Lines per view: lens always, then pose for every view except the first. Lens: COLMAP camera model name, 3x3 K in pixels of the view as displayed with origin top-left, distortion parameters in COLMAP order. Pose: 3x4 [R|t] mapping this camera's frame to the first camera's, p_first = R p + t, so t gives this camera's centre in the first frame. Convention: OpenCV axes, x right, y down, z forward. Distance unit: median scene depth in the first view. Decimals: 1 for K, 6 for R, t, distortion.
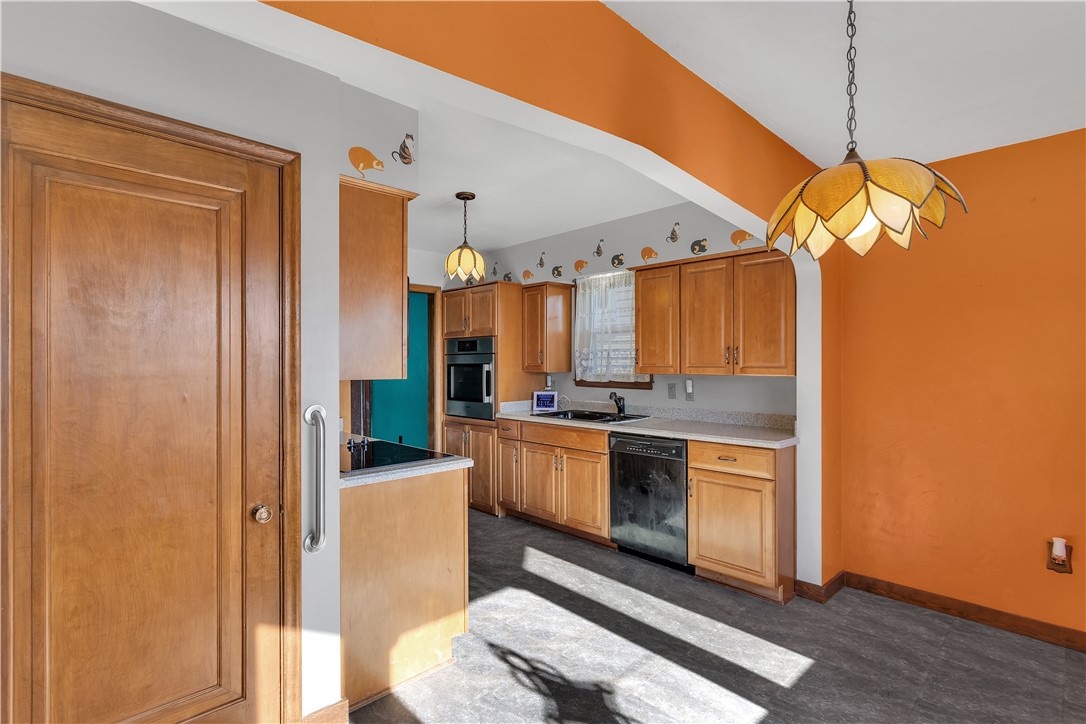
lens RADIAL K [[516.1, 0, 544.5], [0, 516.1, 360.9], [0, 0, 1]] dist [0.000271, 0.000654]
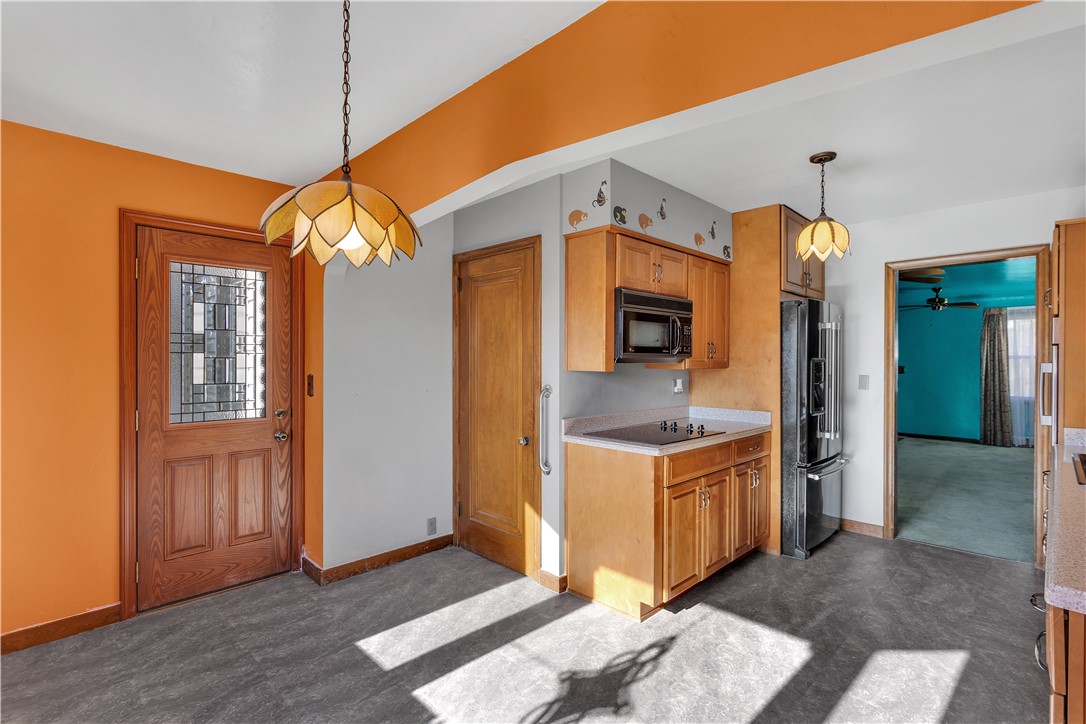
lens RADIAL K [[516.1, 0, 544.5], [0, 516.1, 360.9], [0, 0, 1]] dist [0.000271, 0.000654]
pose [[0.019513, 0.005536, -0.999794, 0.674728], [0.000003, 0.999985, 0.005537, 0.000848], [0.999810, -0.000111, 0.019513, 0.545472]]
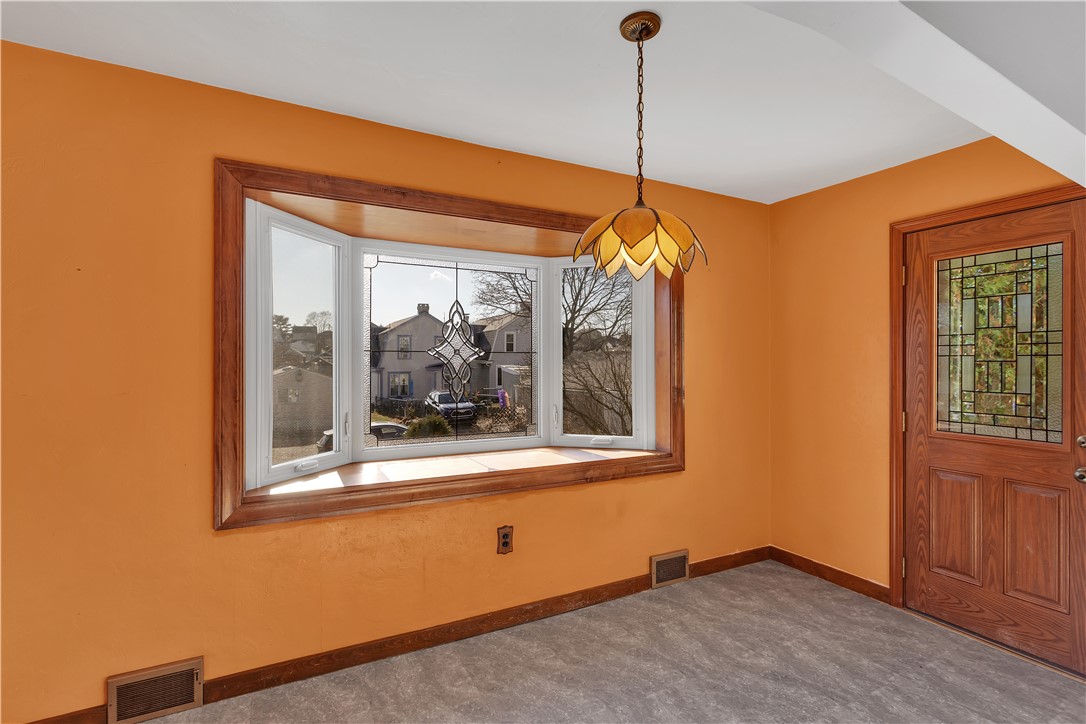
lens RADIAL K [[505.5, 0, 538.0], [0, 505.5, 361.6], [0, 0, 1]] dist [-0.003878, 0.004788]
pose [[-0.959569, 0.004231, 0.281441, 0.202577], [0.002902, 0.999983, -0.005139, 0.003255], [-0.281458, -0.004115, -0.959565, 0.877487]]
